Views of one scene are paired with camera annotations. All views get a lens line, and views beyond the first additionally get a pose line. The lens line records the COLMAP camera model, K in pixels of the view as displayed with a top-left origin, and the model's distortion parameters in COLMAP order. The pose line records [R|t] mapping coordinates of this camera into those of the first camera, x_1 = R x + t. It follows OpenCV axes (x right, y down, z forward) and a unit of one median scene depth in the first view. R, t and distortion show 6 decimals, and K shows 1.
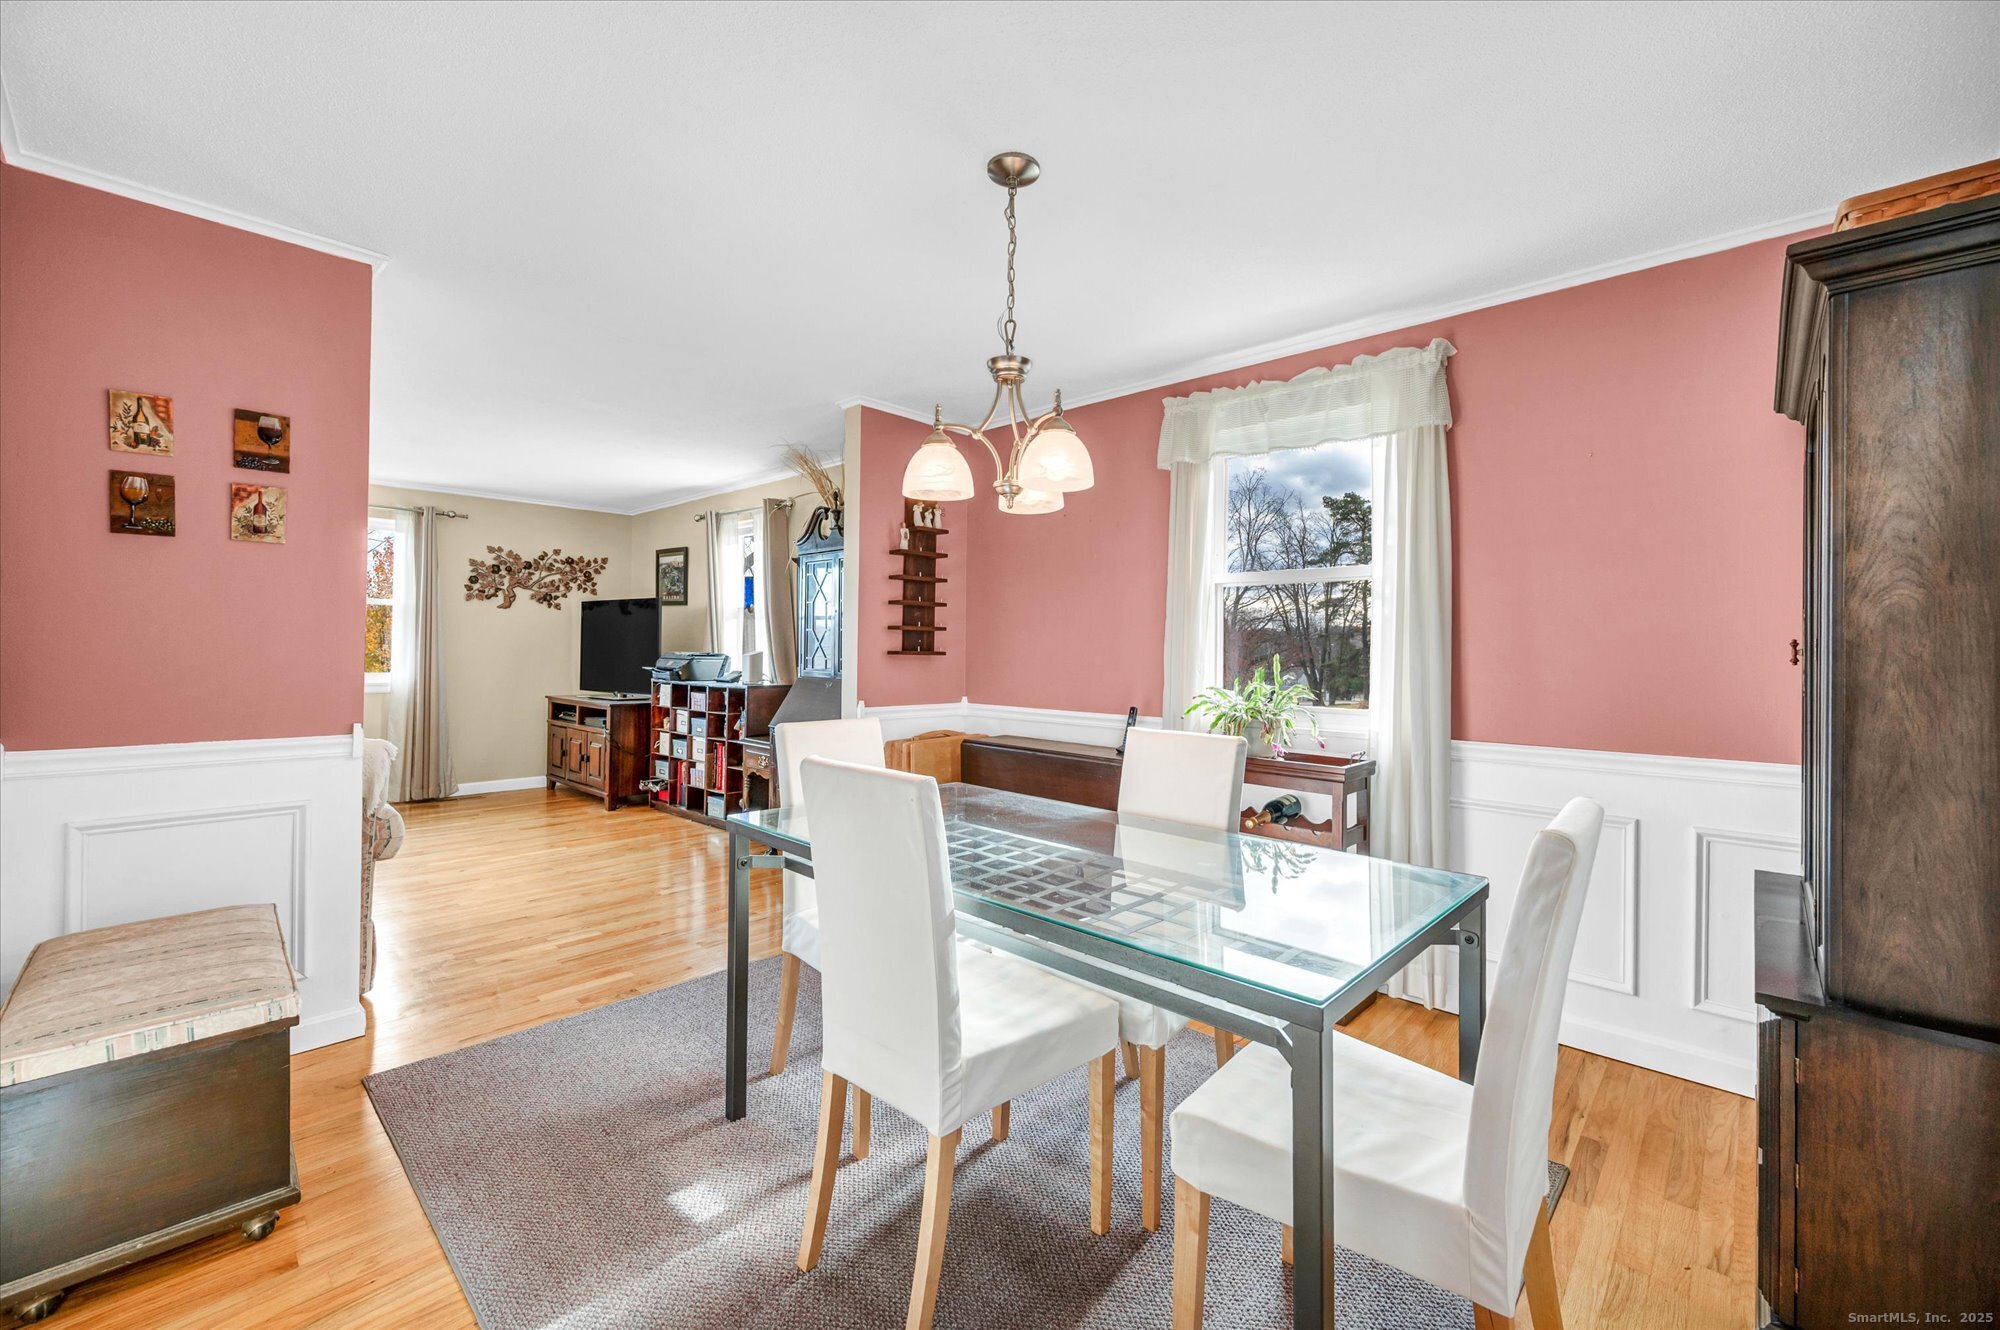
lens RADIAL K [[792.2, 0, 990.7], [0, 792.2, 652.7], [0, 0, 1]] dist [-0.000039, 0.000553]
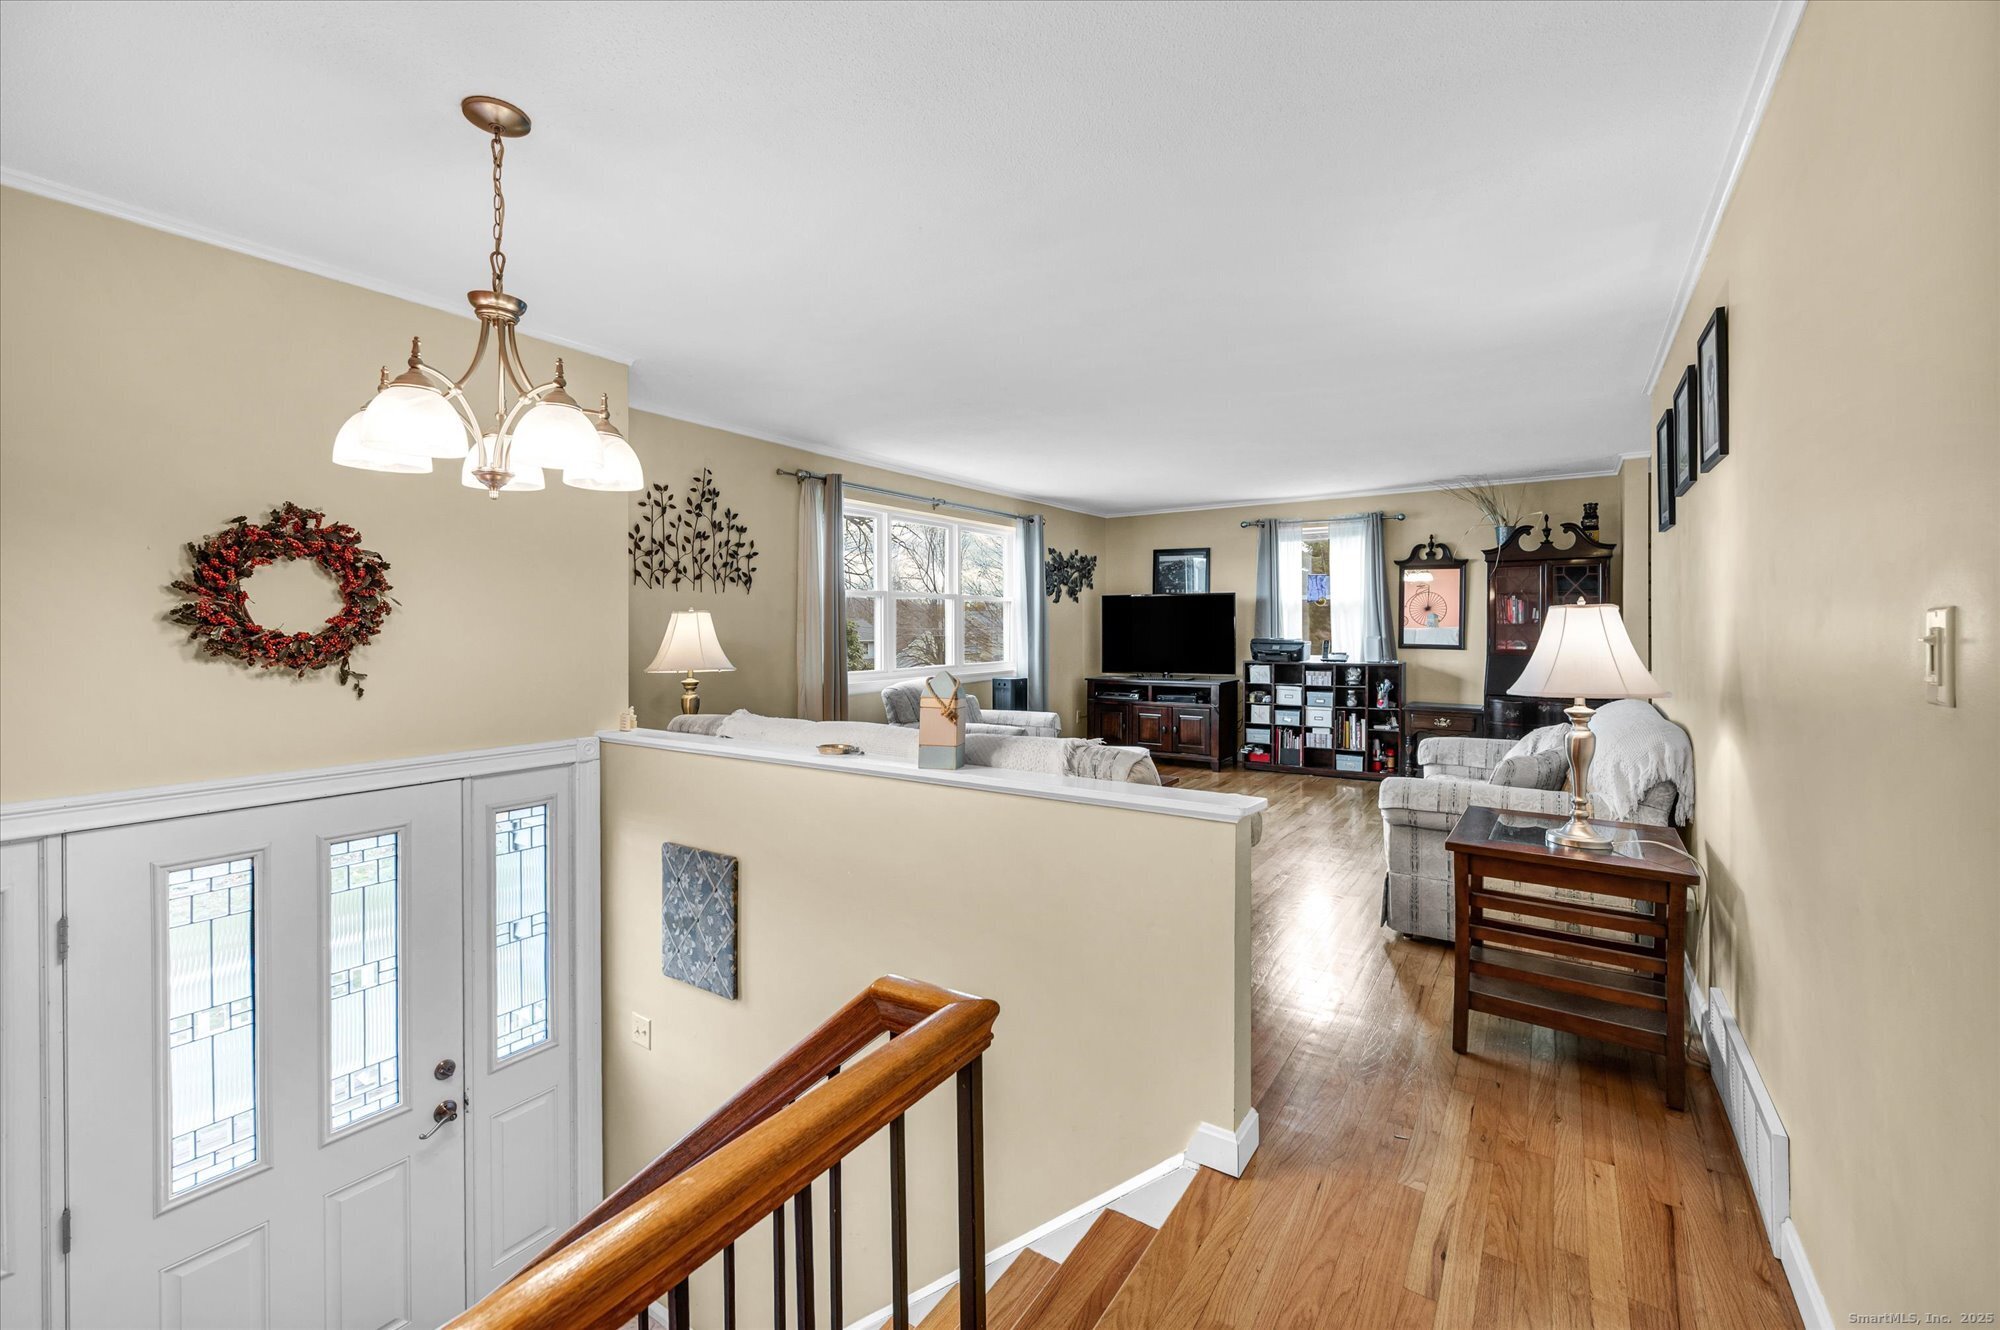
lens RADIAL K [[792.2, 0, 1015.7], [0, 792.2, 619.3], [0, 0, 1]] dist [-0.000039, 0.000553]
pose [[0.986395, -0.016156, 0.163594, -0.855690], [0.017618, 0.999817, -0.007492, -0.024163], [-0.163443, 0.010272, 0.986499, -0.117823]]
